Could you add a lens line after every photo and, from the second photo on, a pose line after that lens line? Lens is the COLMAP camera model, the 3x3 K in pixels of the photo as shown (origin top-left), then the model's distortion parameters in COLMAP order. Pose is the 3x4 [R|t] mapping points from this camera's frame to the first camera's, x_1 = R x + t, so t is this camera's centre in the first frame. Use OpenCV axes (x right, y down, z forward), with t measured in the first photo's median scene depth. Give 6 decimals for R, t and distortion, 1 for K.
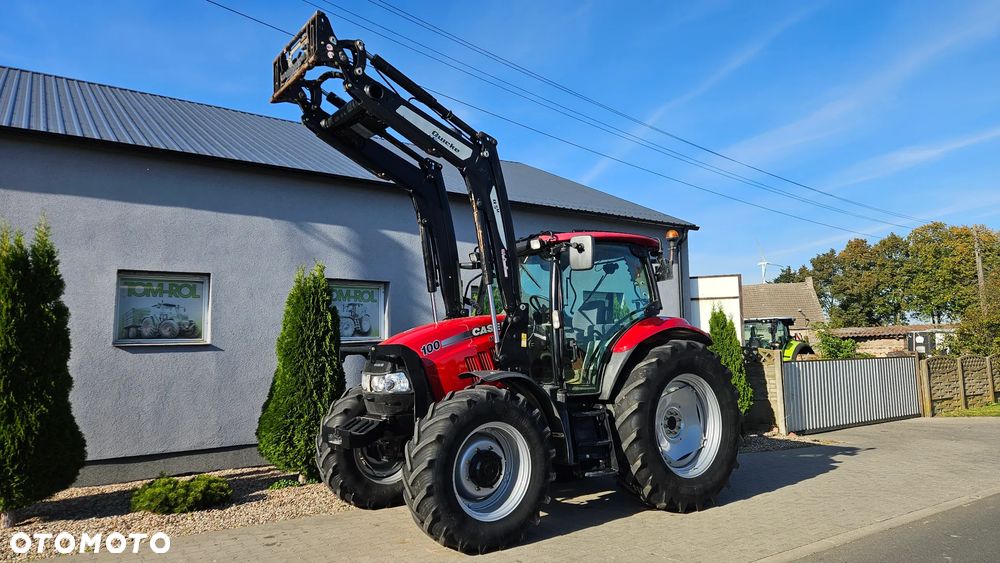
lens RADIAL K [[669.3, 0, 498.3], [0, 669.3, 274.3], [0, 0, 1]] dist [0.080719, -0.066772]
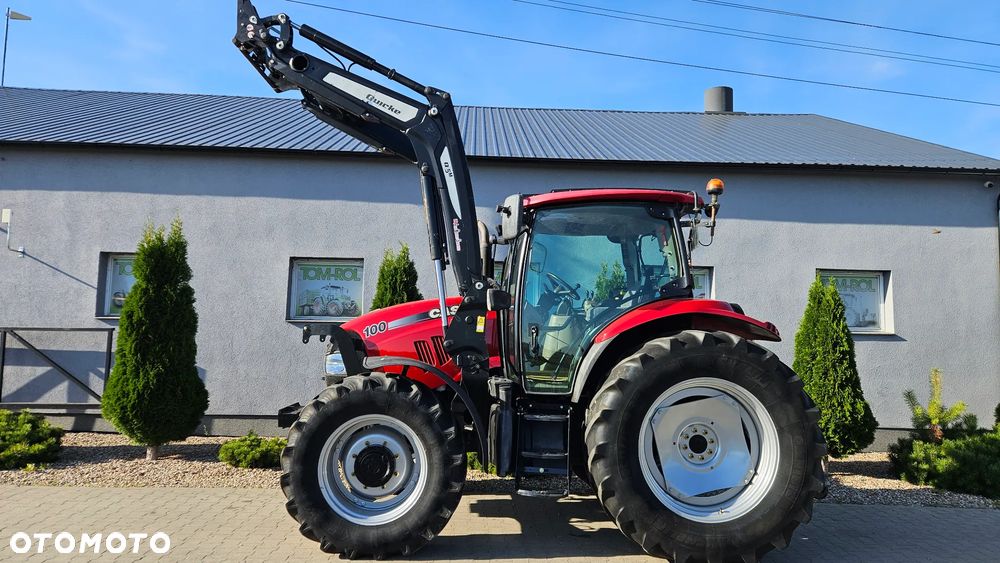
lens RADIAL K [[669.3, 0, 491.5], [0, 669.3, 275.5], [0, 0, 1]] dist [0.080719, -0.066772]
pose [[0.835328, -0.014125, -0.549570, 0.445907], [0.026124, 0.999560, 0.014017, 0.021045], [0.549131, -0.026065, 0.835330, 0.255319]]
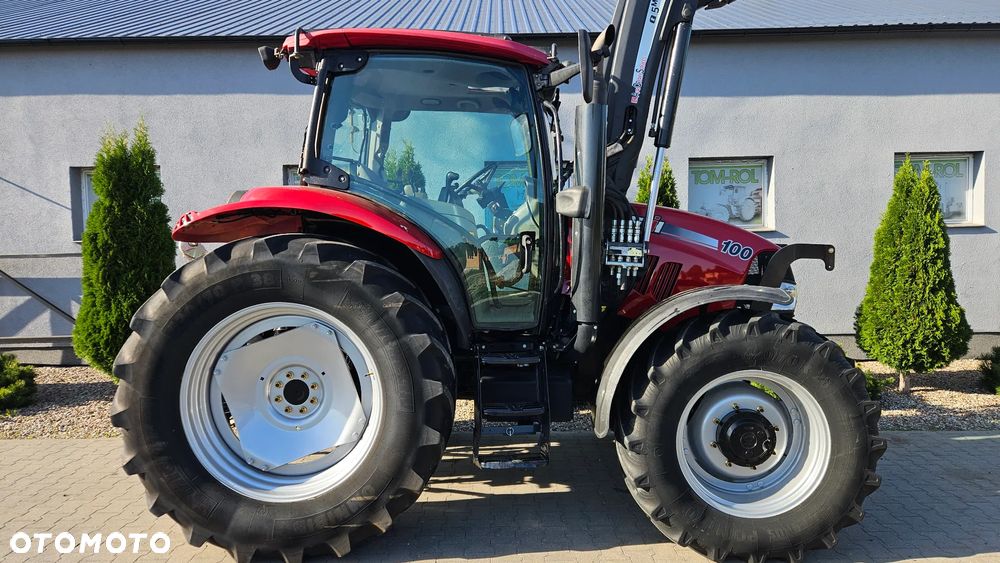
lens RADIAL K [[669.9, 0, 501.4], [0, 669.9, 276.3], [0, 0, 1]] dist [0.051390, -0.016356]
pose [[0.818323, 0.032248, -0.573853, 0.362351], [0.066440, 0.986424, 0.150177, 0.032746], [0.570906, -0.161021, 0.805071, 0.401886]]
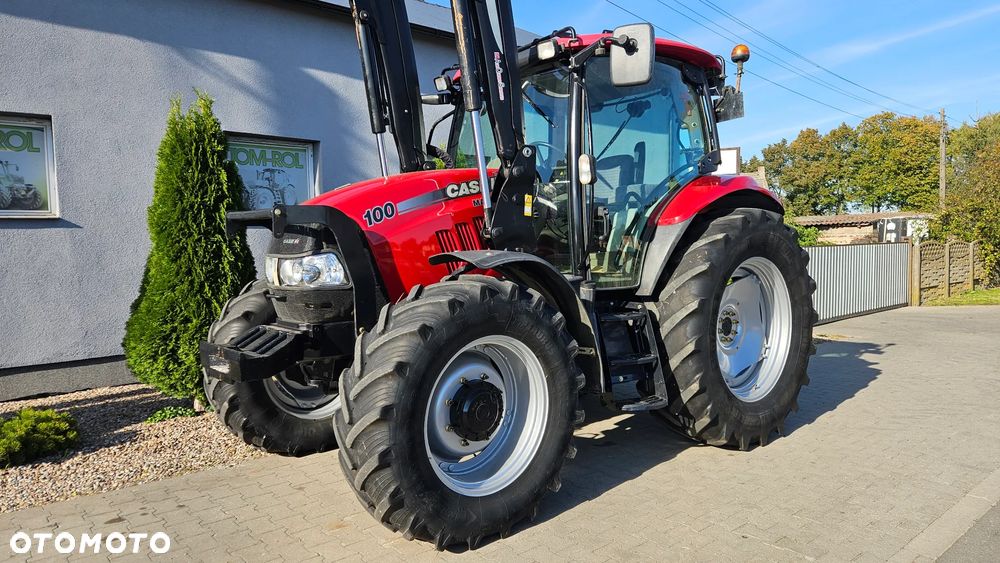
lens RADIAL K [[669.3, 0, 504.2], [0, 669.3, 280.5], [0, 0, 1]] dist [0.080719, -0.066772]
pose [[0.996072, -0.003817, 0.088463, -0.034777], [-0.011074, 0.985856, 0.167228, 0.053910], [-0.087850, -0.167551, 0.981941, 0.315150]]
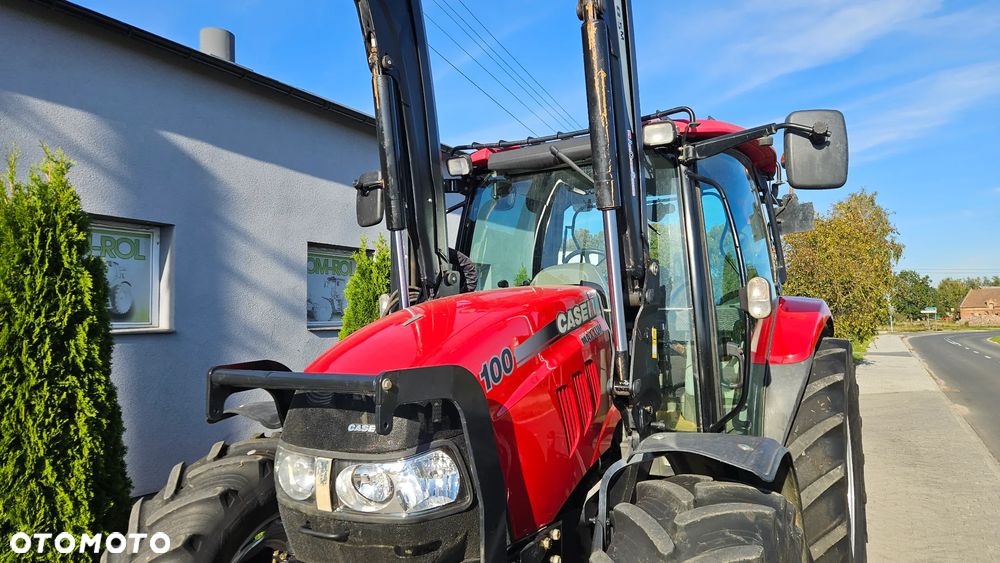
lens RADIAL K [[669.3, 0, 510.1], [0, 669.3, 286.6], [0, 0, 1]] dist [0.080719, -0.066772]
pose [[0.913138, 0.025407, 0.406859, -0.199021], [-0.045373, 0.998189, 0.039501, 0.040846], [-0.405119, -0.054530, 0.912636, 0.543175]]
